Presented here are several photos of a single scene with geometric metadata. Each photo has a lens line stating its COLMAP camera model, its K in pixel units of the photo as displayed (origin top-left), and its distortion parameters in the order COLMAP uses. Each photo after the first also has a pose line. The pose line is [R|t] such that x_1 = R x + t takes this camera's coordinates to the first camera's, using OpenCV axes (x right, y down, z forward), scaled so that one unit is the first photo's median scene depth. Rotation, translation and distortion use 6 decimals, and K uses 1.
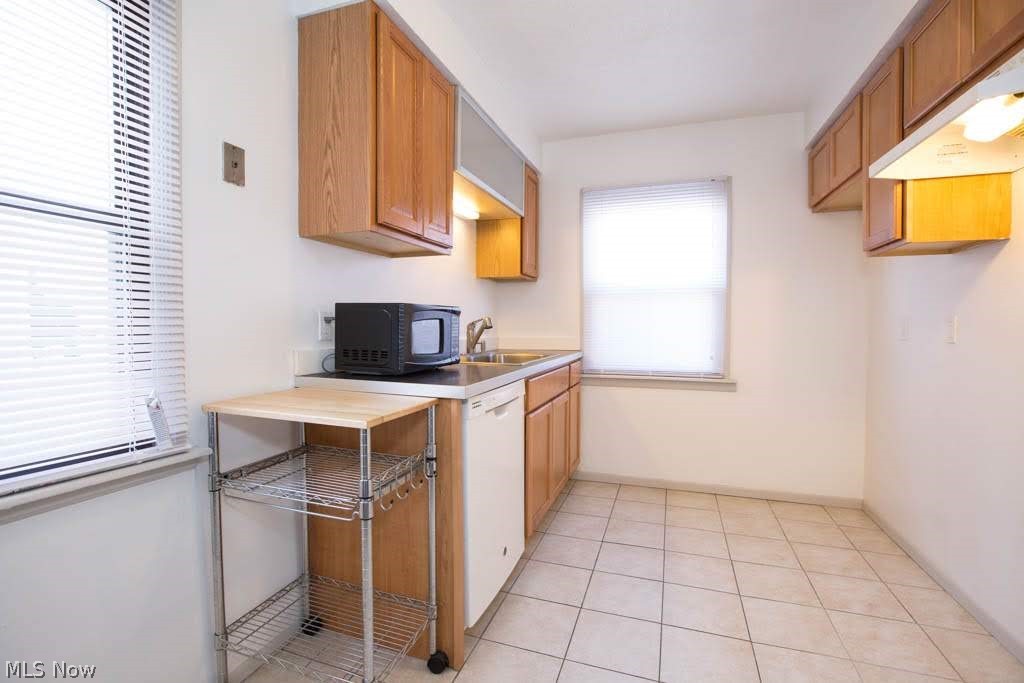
lens RADIAL K [[479.3, 0, 512.0], [0, 479.3, 341.5], [0, 0, 1]] dist [-0.041796, 0.000744]
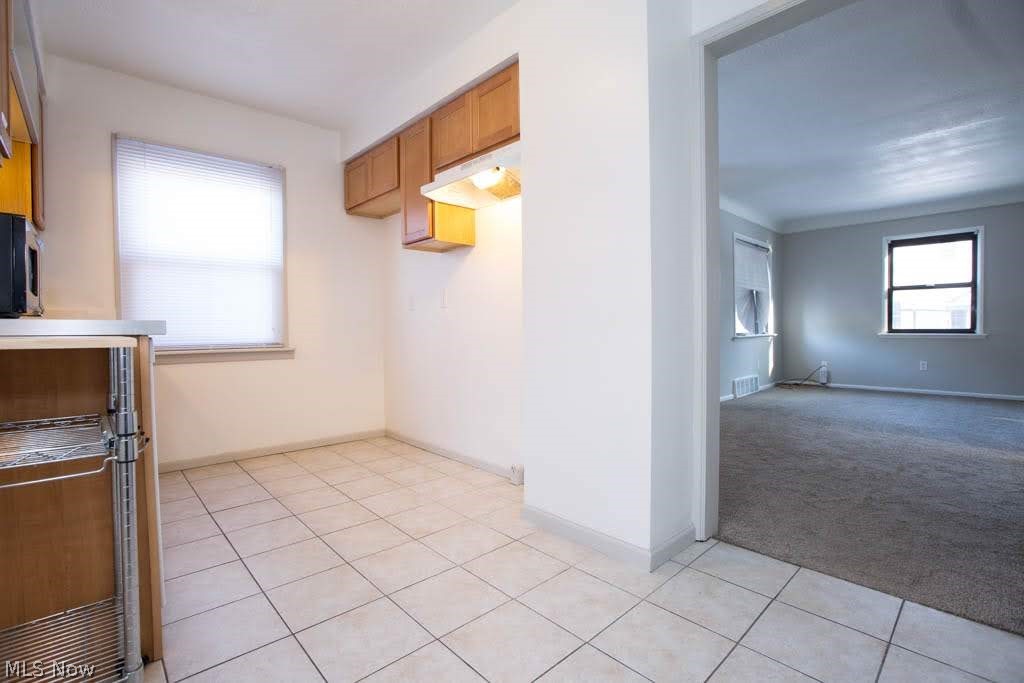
lens RADIAL K [[467.0, 0, 512.0], [0, 467.0, 341.5], [0, 0, 1]] dist [-0.001265, -0.000107]
pose [[0.458472, -0.037766, 0.887906, -0.325380], [0.053649, 0.998451, 0.014766, 0.087419], [-0.887088, 0.040865, 0.459788, 0.013789]]
